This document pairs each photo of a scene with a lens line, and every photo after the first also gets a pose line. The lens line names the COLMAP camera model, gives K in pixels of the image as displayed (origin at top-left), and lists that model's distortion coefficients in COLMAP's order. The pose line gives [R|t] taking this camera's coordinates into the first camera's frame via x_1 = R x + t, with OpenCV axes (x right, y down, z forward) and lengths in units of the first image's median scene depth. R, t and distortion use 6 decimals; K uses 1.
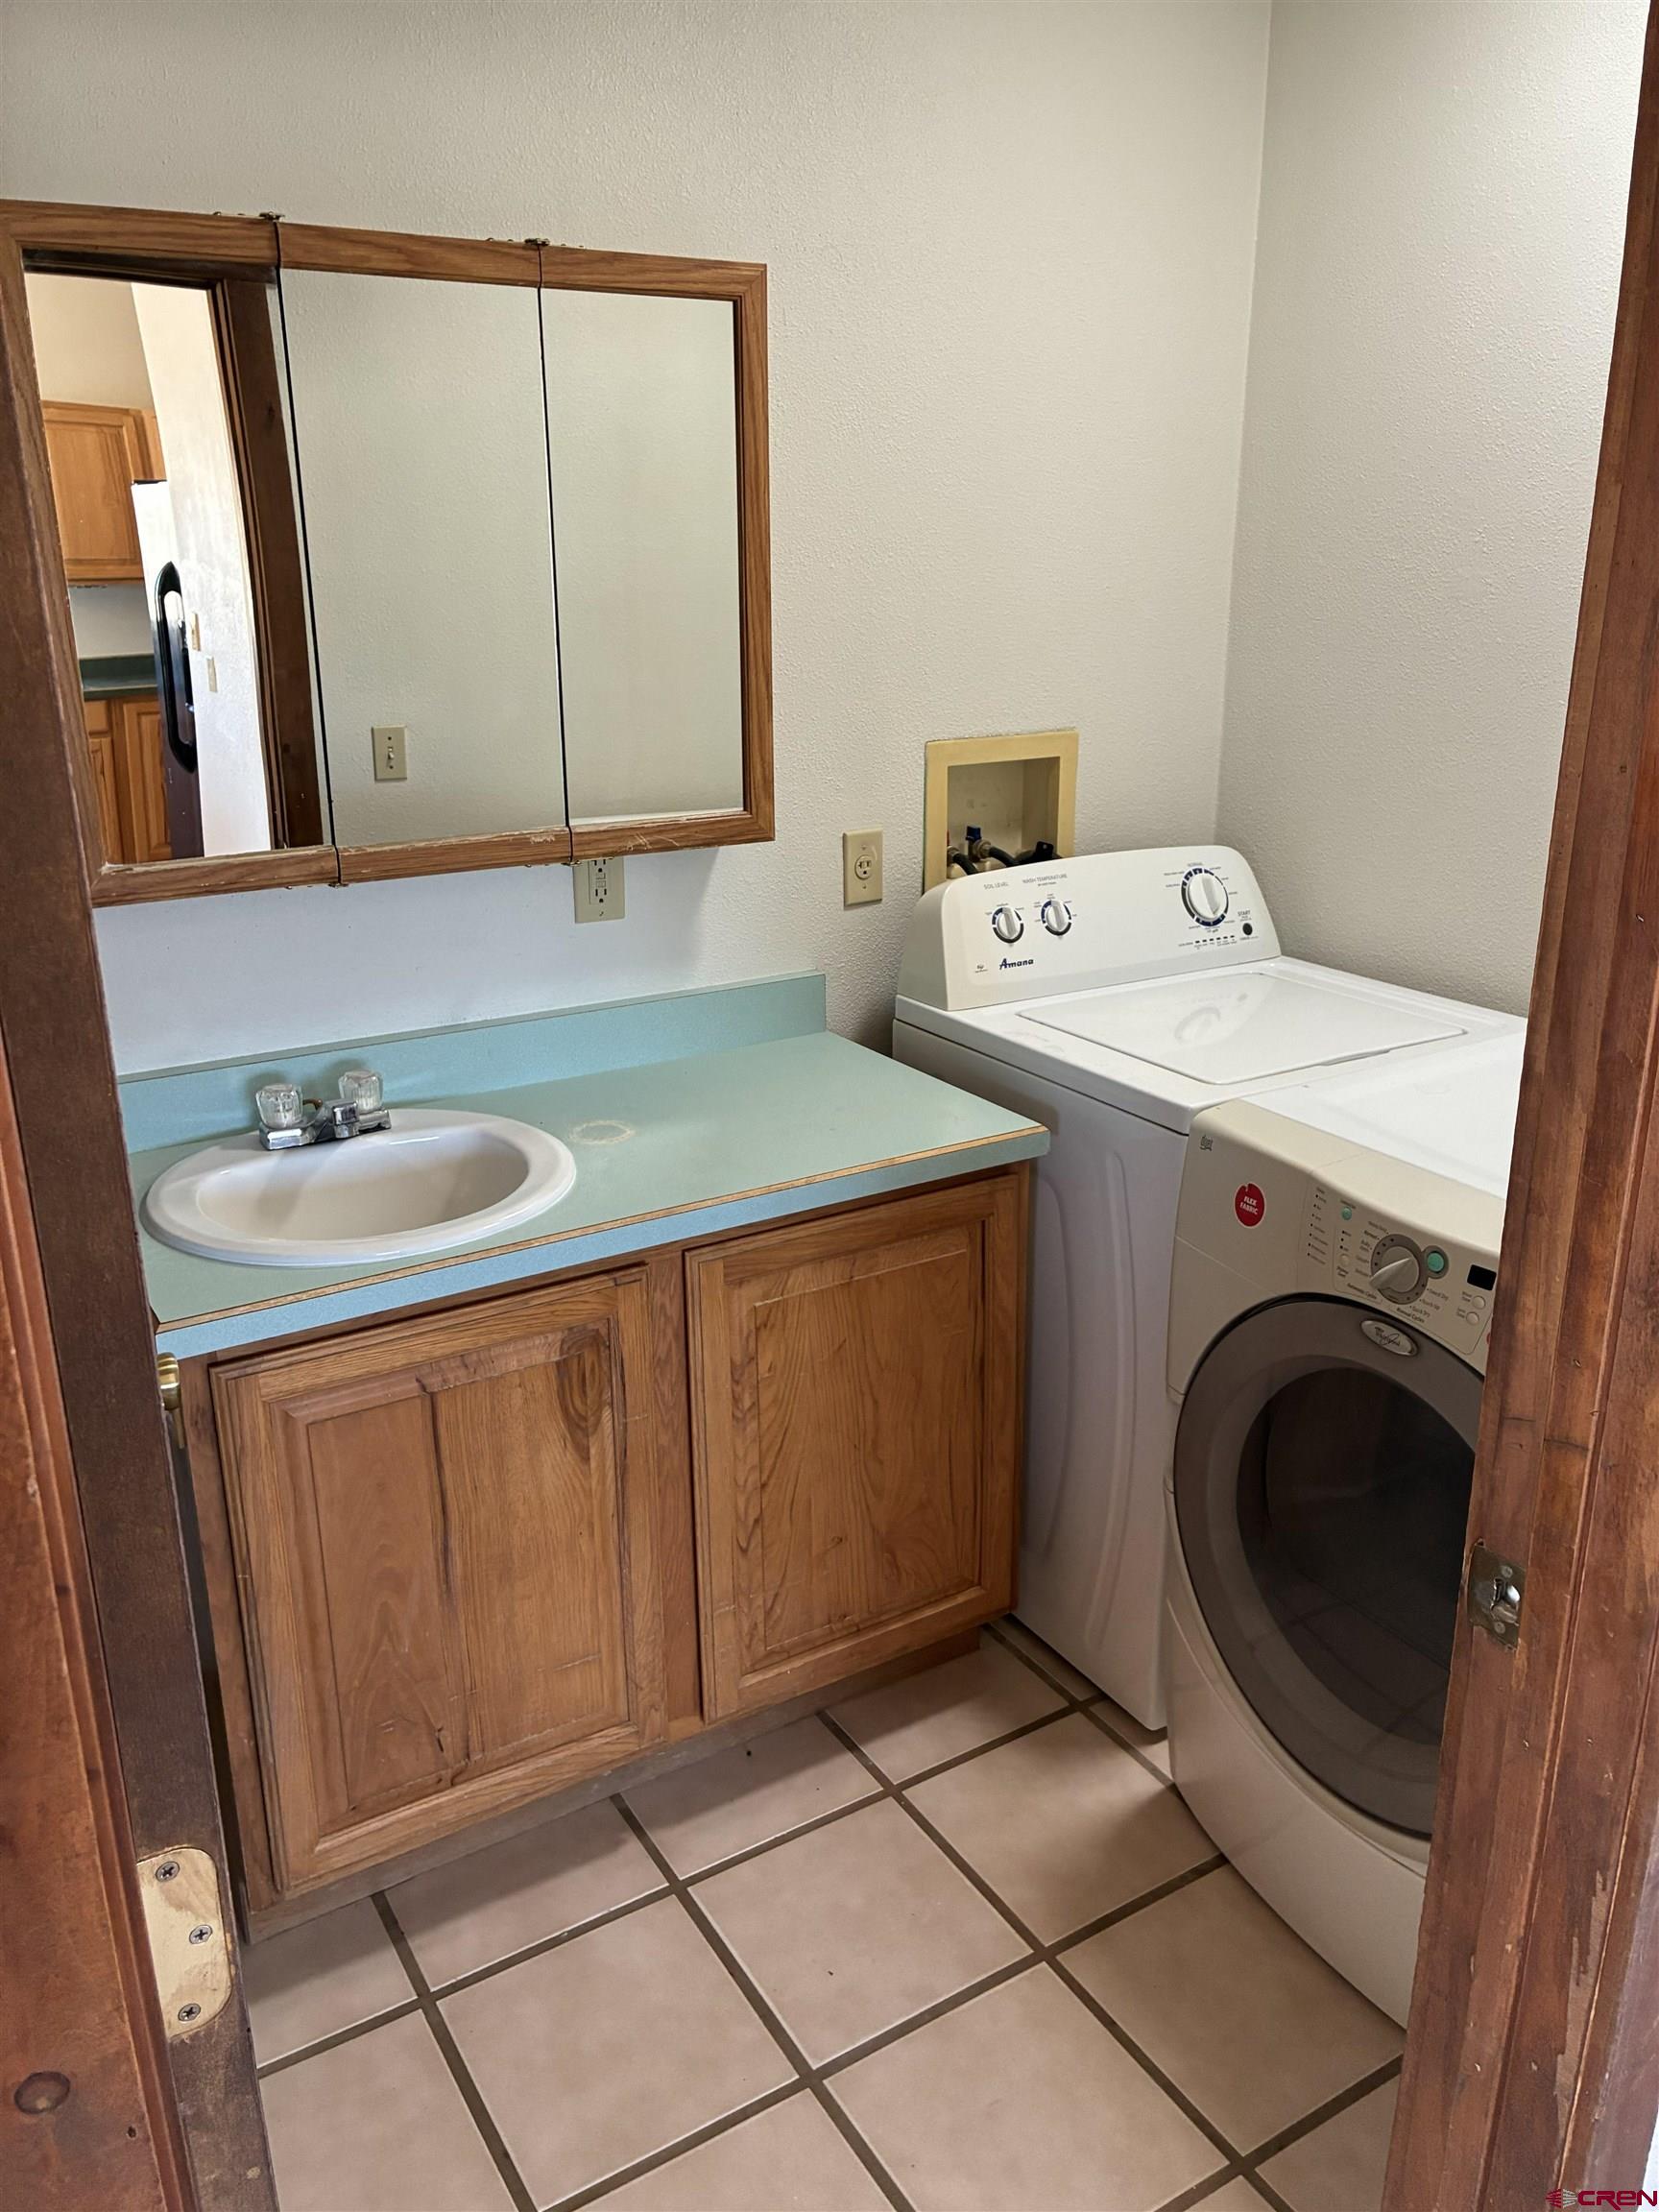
lens RADIAL K [[1683.5, 0, 827.6], [0, 1683.5, 1112.0], [0, 0, 1]] dist [0.030867, -0.027262]
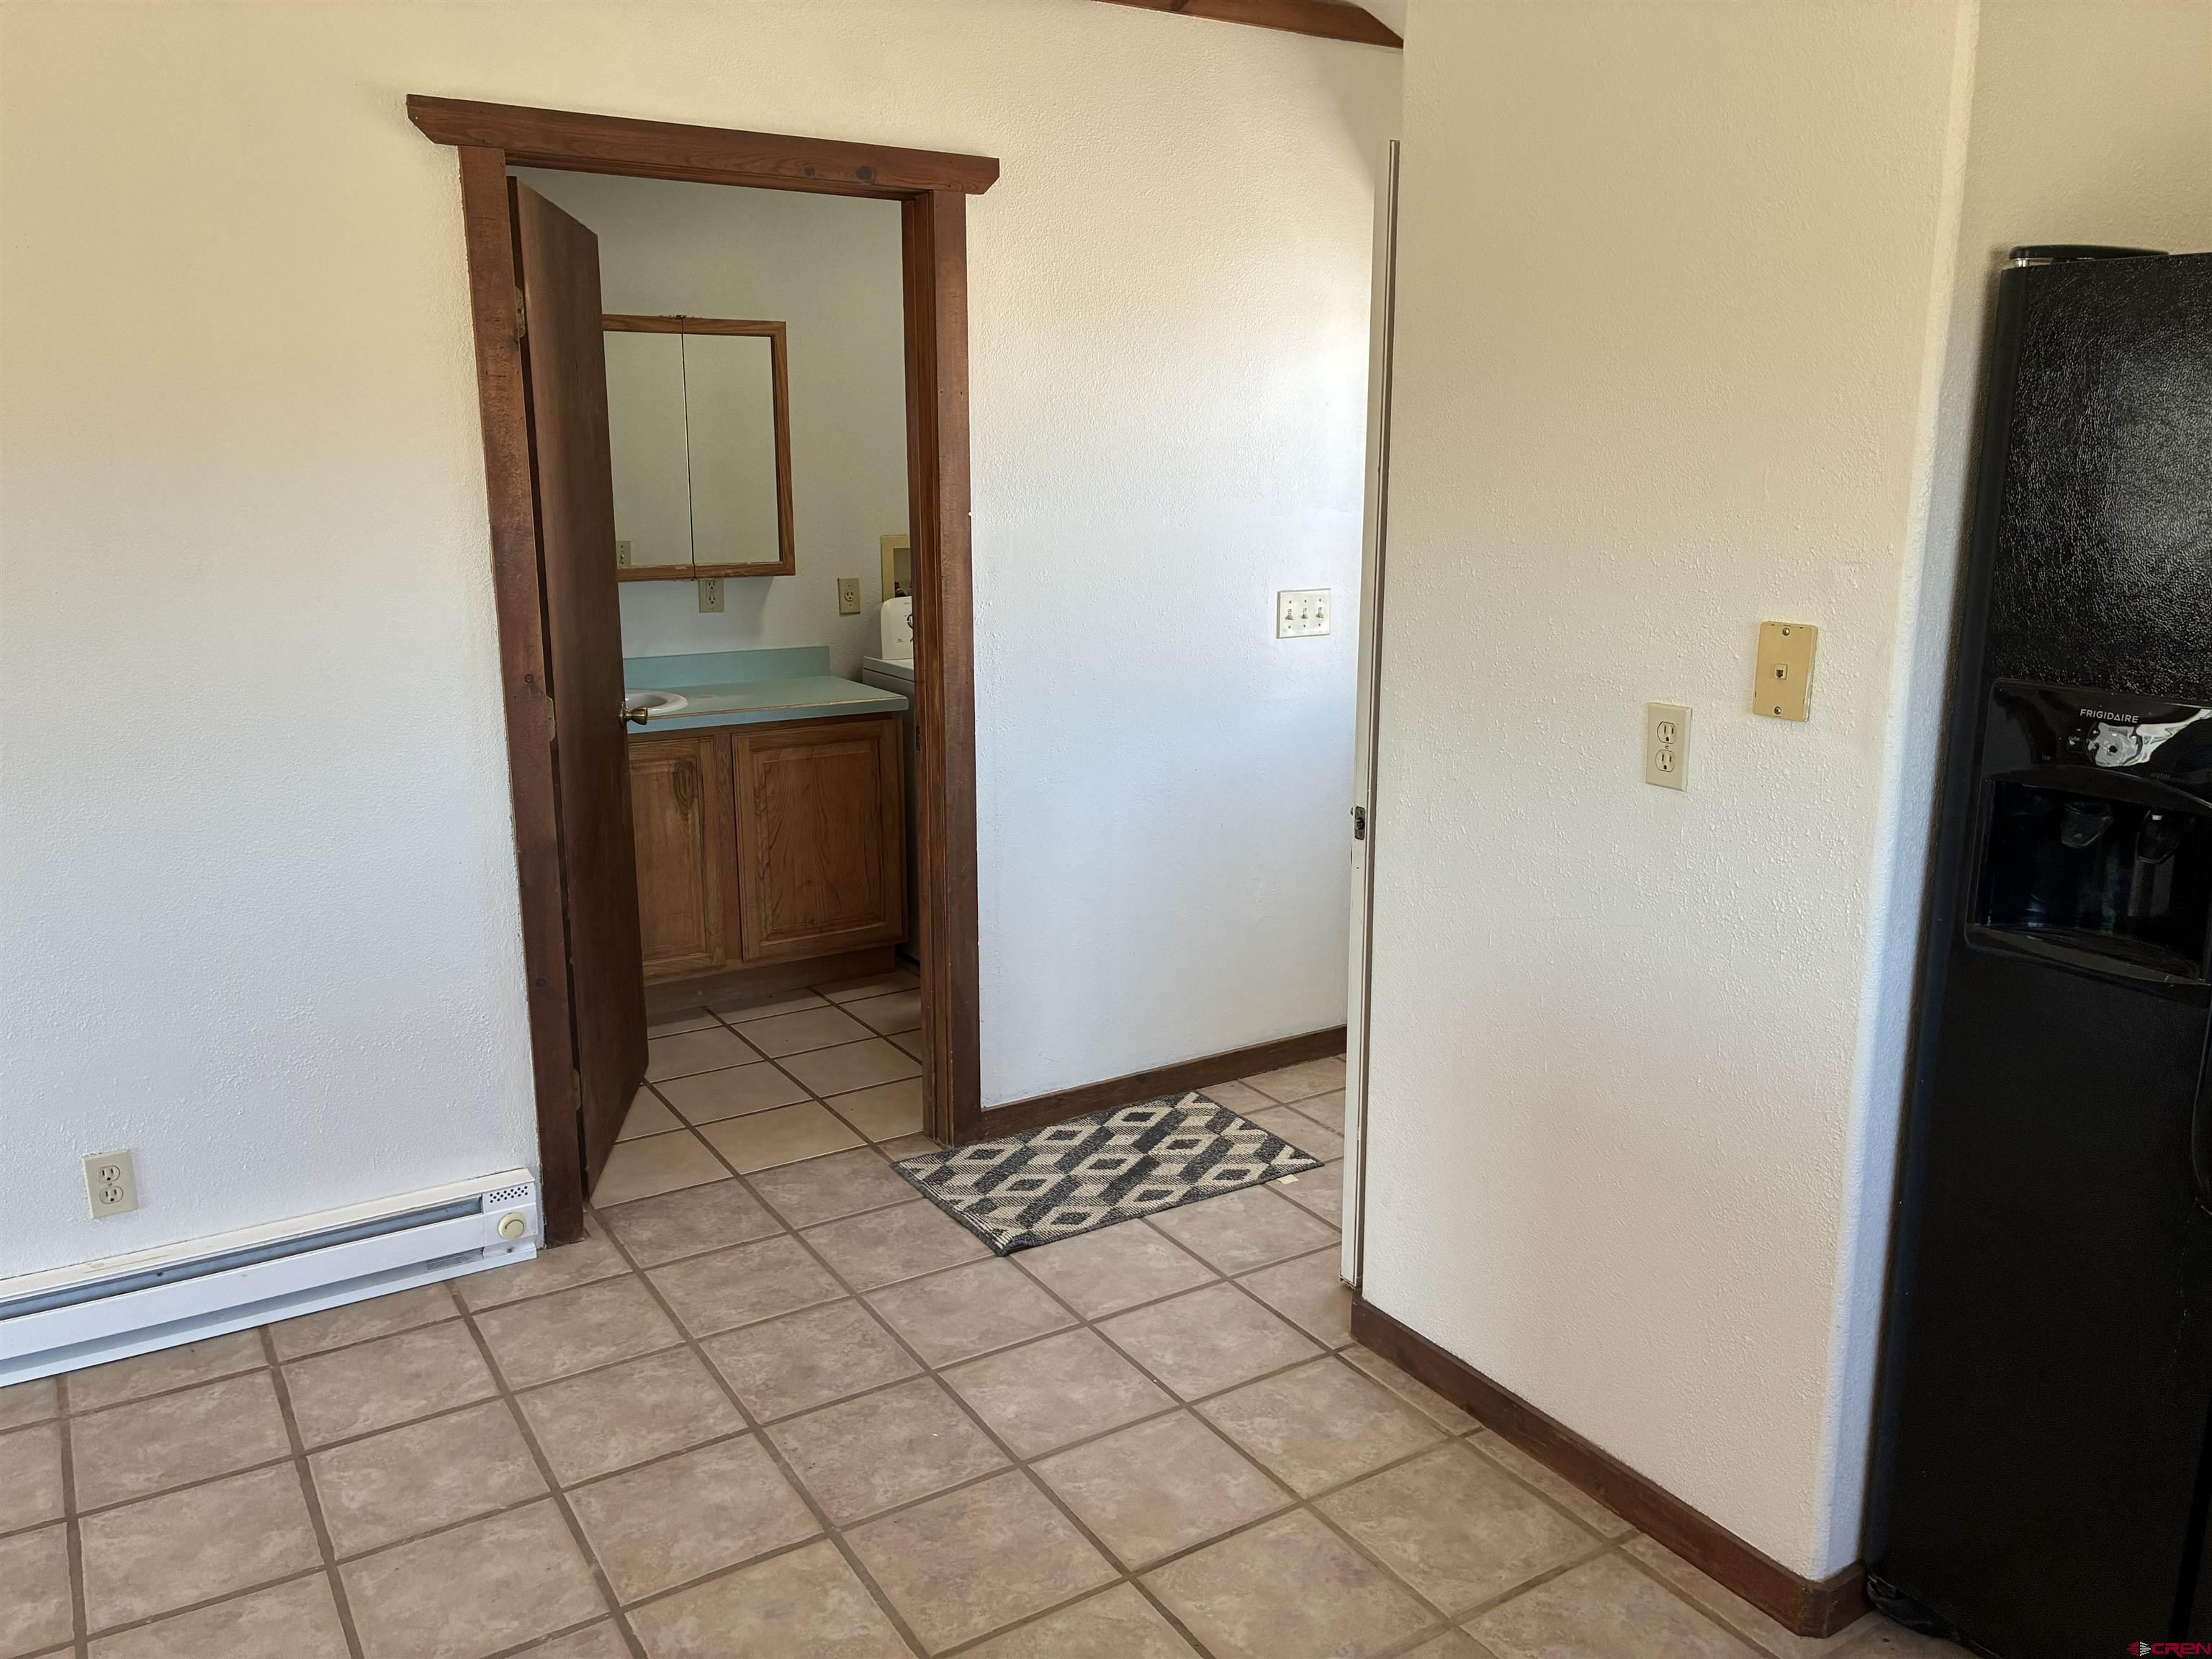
lens RADIAL K [[1683.5, 0, 1110.4], [0, 1683.5, 819.7], [0, 0, 1]] dist [0.030867, -0.027262]
pose [[0.999950, 0.002112, 0.009769, 0.380438], [-0.001008, 0.993743, -0.111685, 0.422250], [-0.009944, 0.111669, 0.993696, -1.195303]]
